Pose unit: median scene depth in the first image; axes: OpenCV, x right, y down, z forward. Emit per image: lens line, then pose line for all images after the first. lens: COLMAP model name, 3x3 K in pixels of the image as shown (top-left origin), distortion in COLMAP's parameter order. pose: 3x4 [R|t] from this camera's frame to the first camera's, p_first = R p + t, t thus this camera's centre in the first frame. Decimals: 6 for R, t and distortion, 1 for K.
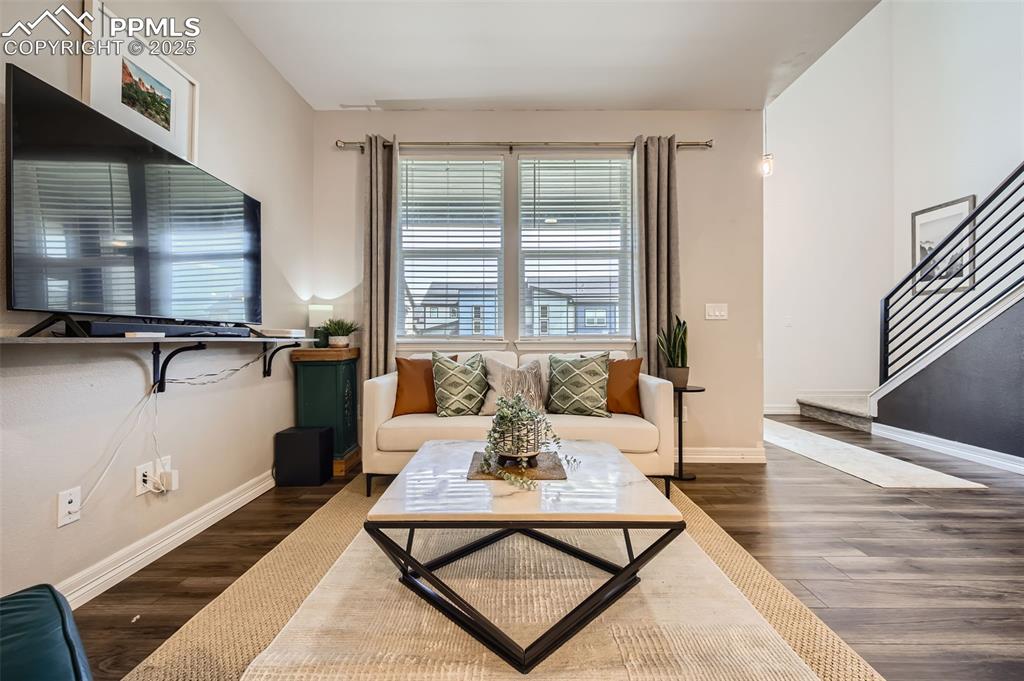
lens RADIAL K [[428.8, 0, 506.2], [0, 428.8, 336.4], [0, 0, 1]] dist [0.009793, -0.003976]
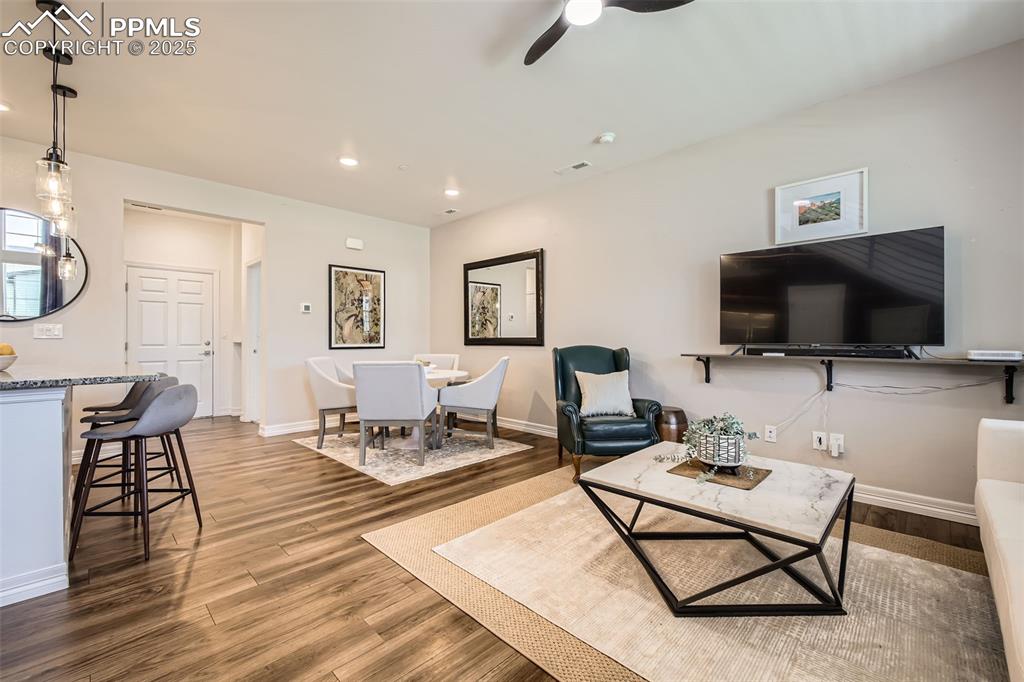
lens RADIAL K [[428.8, 0, 508.7], [0, 428.8, 338.4], [0, 0, 1]] dist [0.009793, -0.003976]
pose [[-0.694628, -0.001482, -0.719368, 0.739429], [0.006586, 0.999943, -0.008419, -0.036263], [0.719339, -0.010586, -0.694578, 0.807388]]
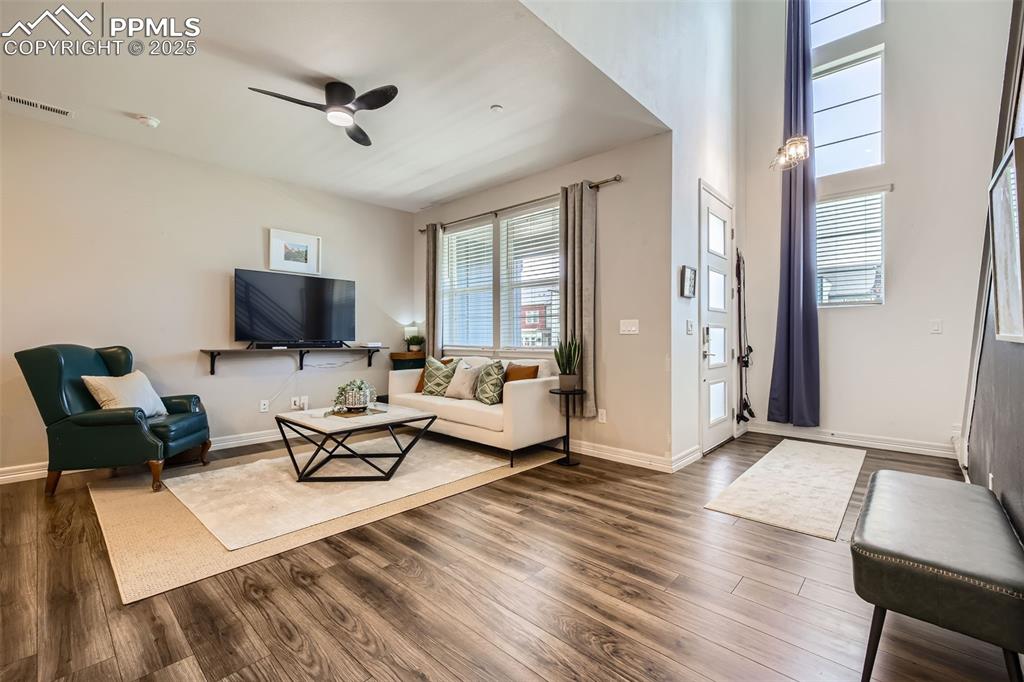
lens RADIAL K [[428.8, 0, 509.7], [0, 428.8, 337.7], [0, 0, 1]] dist [0.009793, -0.003976]
pose [[0.743479, 0.001596, -0.668758, 1.134681], [0.002682, 0.999982, 0.005368, -0.042630], [0.668754, -0.005784, 0.743461, -0.029019]]
